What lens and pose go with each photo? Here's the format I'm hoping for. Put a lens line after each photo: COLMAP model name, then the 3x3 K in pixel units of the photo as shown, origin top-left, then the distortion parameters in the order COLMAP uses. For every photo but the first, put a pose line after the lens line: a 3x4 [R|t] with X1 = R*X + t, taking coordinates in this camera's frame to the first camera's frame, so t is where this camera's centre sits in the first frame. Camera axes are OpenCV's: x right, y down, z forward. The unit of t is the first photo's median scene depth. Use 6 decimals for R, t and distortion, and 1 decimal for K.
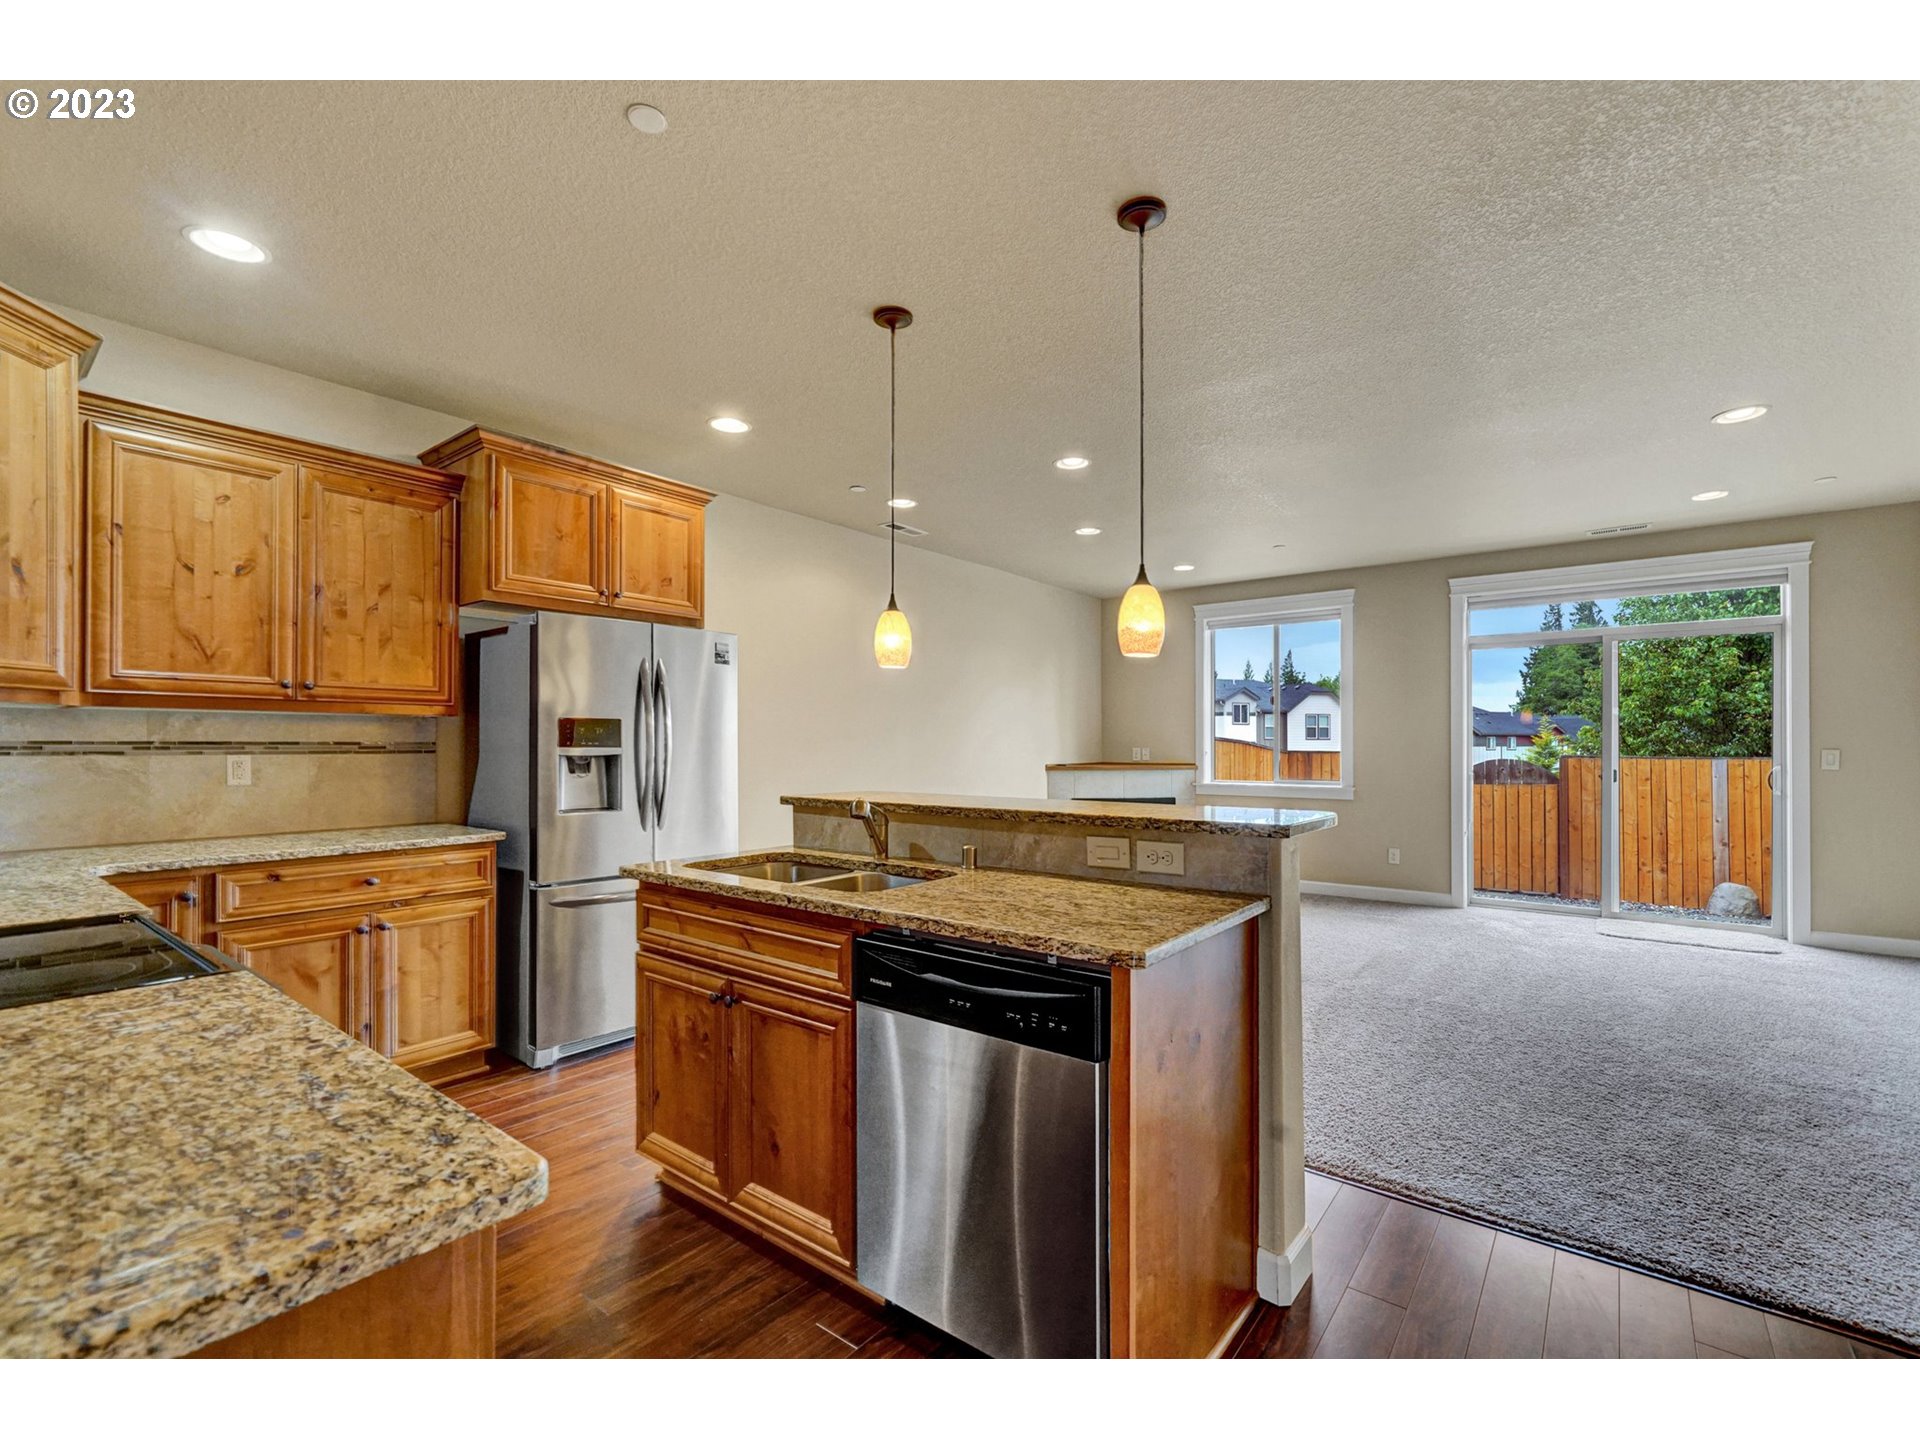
lens RADIAL K [[814.8, 0, 966.6], [0, 814.8, 745.3], [0, 0, 1]] dist [0.012441, -0.000967]
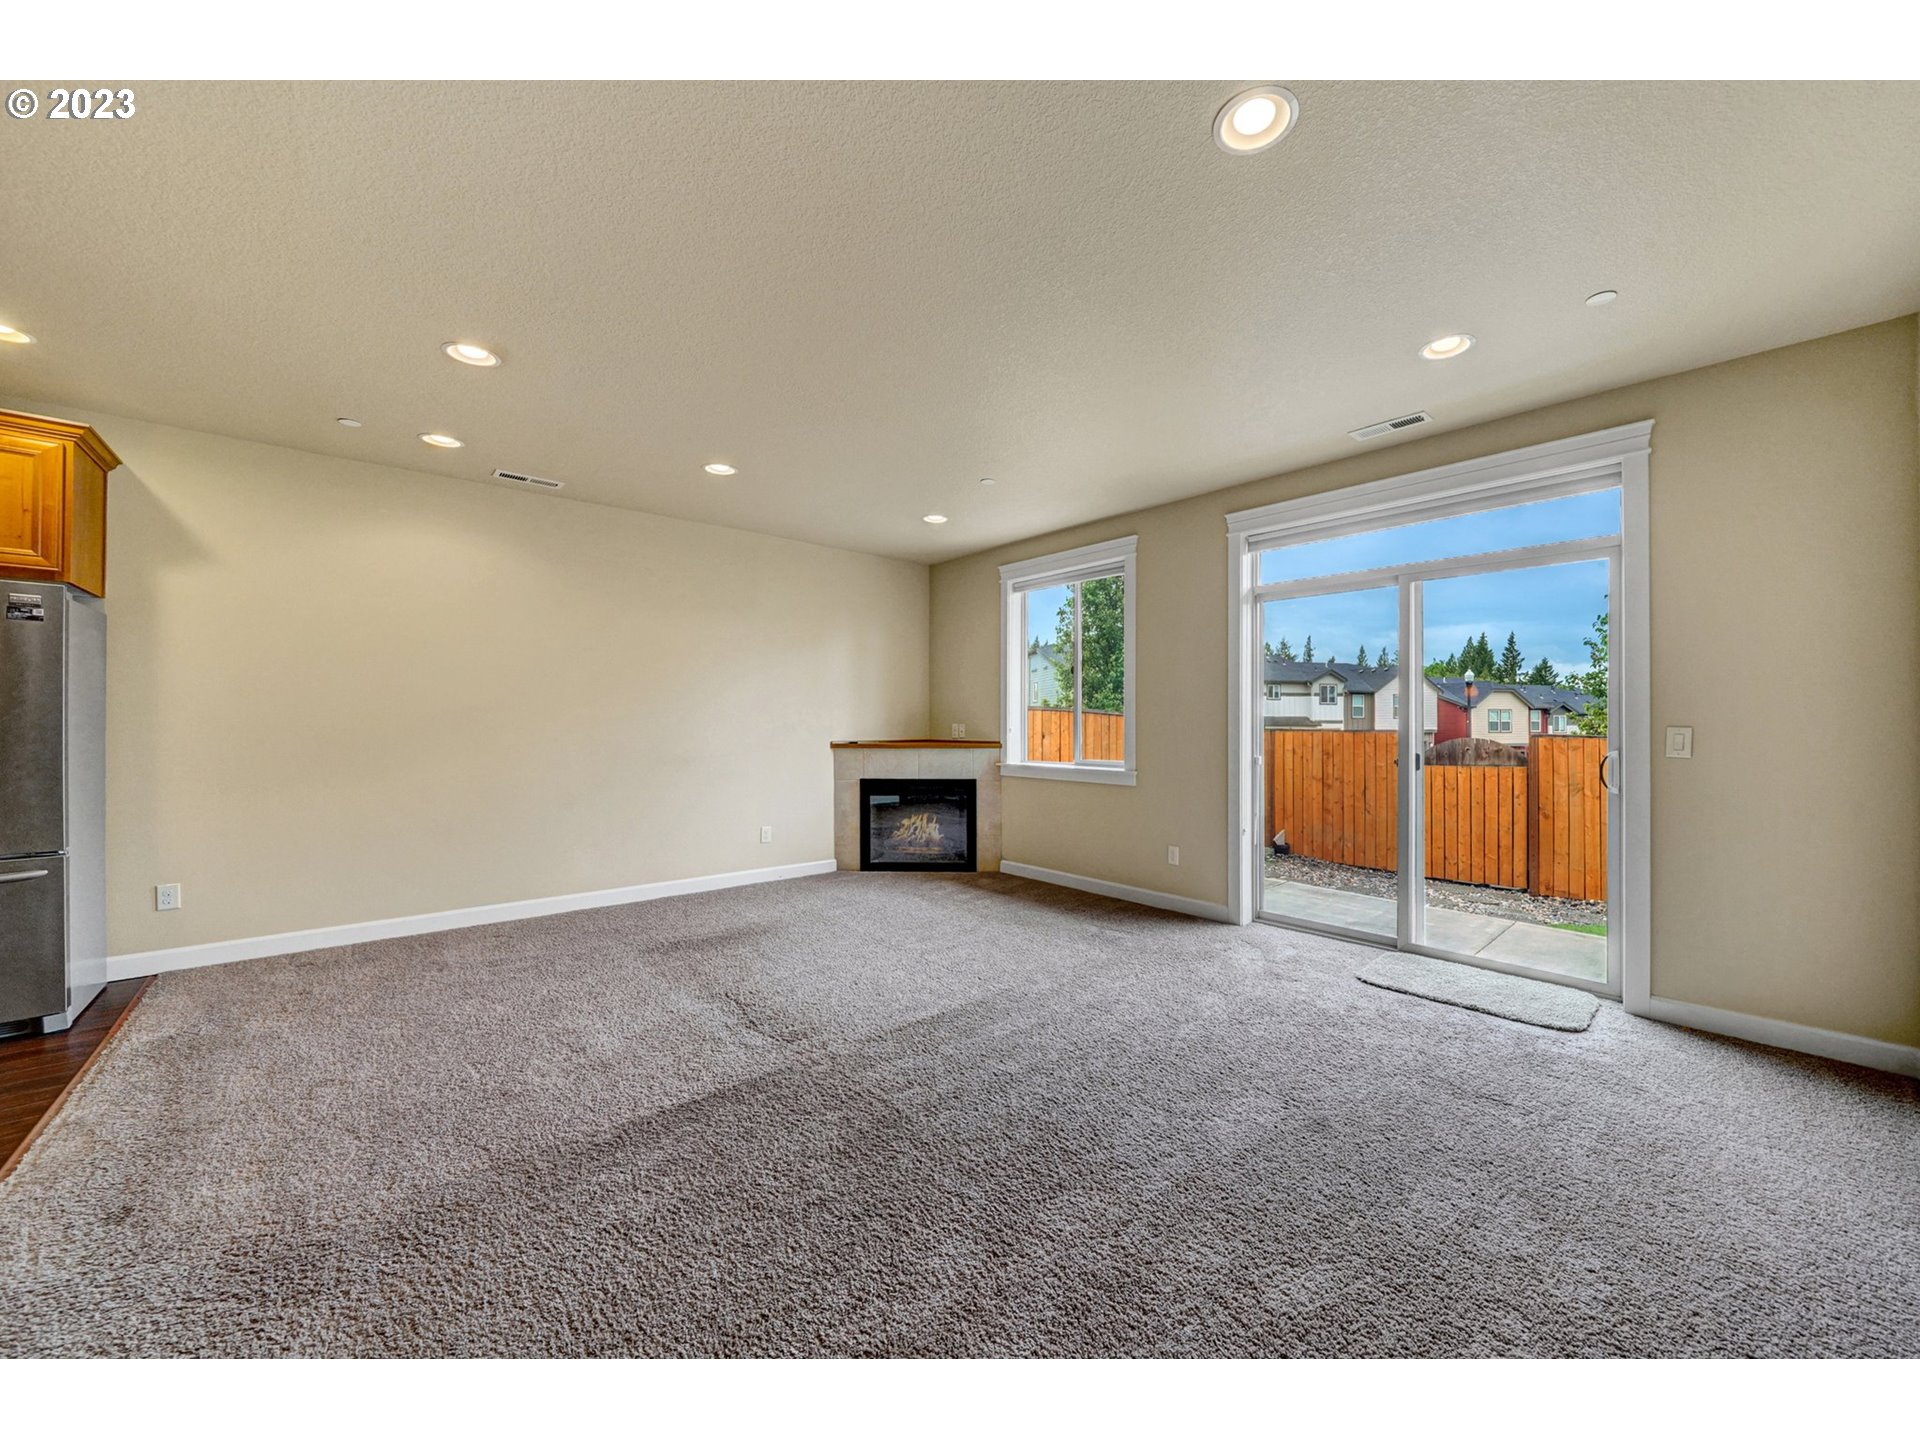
lens RADIAL K [[694.5, 0, 982.7], [0, 694.5, 720.9], [0, 0, 1]] dist [-0.016409, 0.002430]
pose [[0.986069, 0.001925, -0.166329, 0.276547], [-0.002519, 0.999991, -0.003360, 0.001400], [0.166321, 0.003733, 0.986065, 0.169873]]
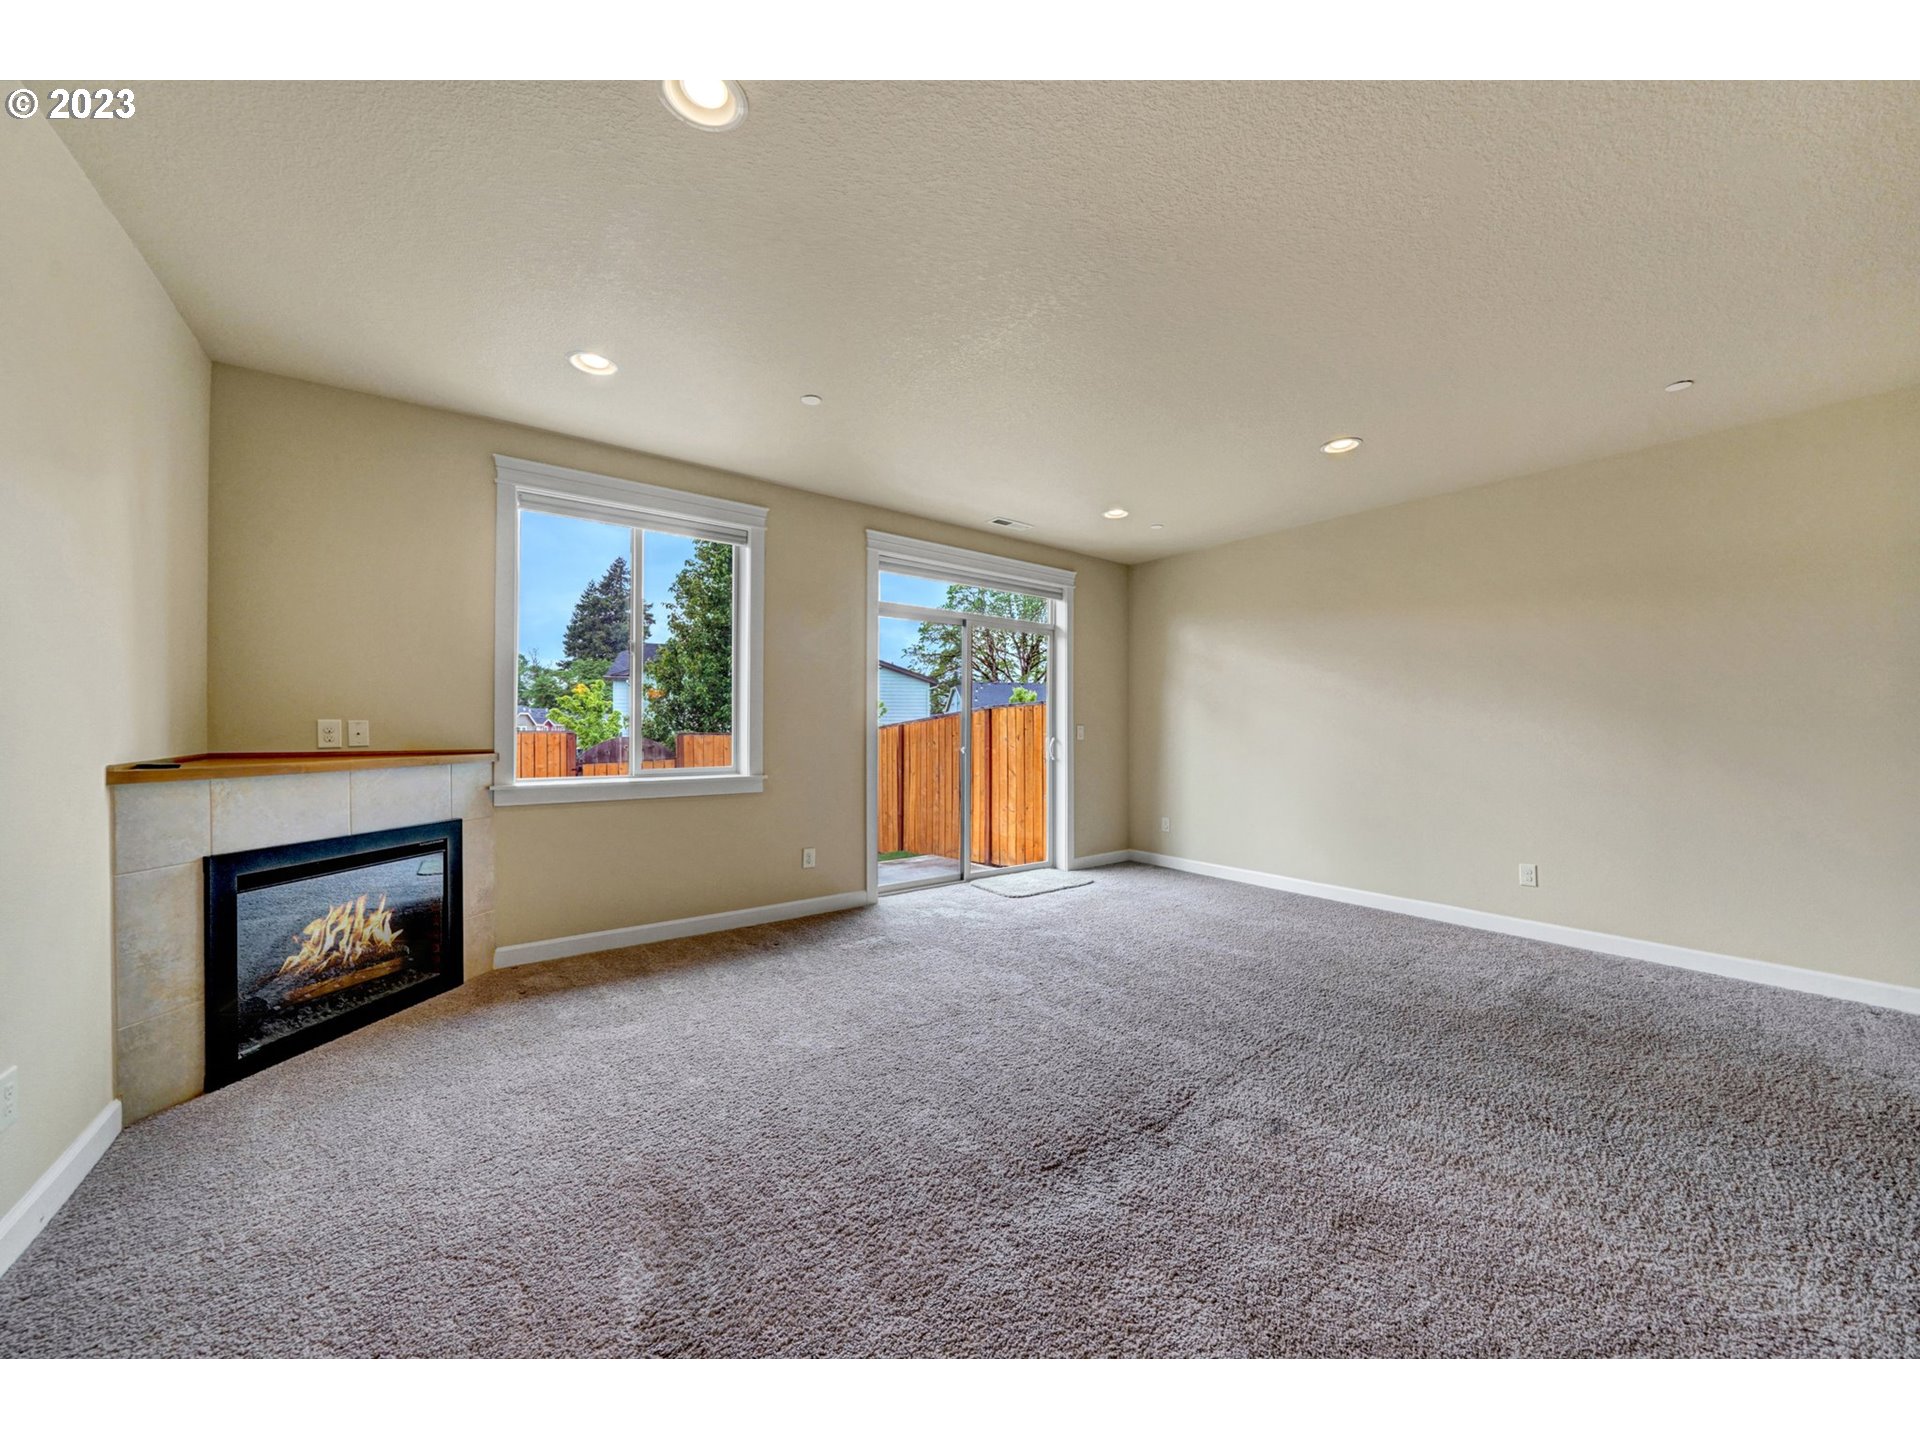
lens RADIAL K [[694.5, 0, 1001.2], [0, 694.5, 714.4], [0, 0, 1]] dist [-0.016409, 0.002430]
pose [[0.237400, 0.019439, 0.971218, -0.056006], [-0.003609, 0.999811, -0.019129, 0.004916], [-0.971405, 0.001036, 0.237425, 0.405753]]
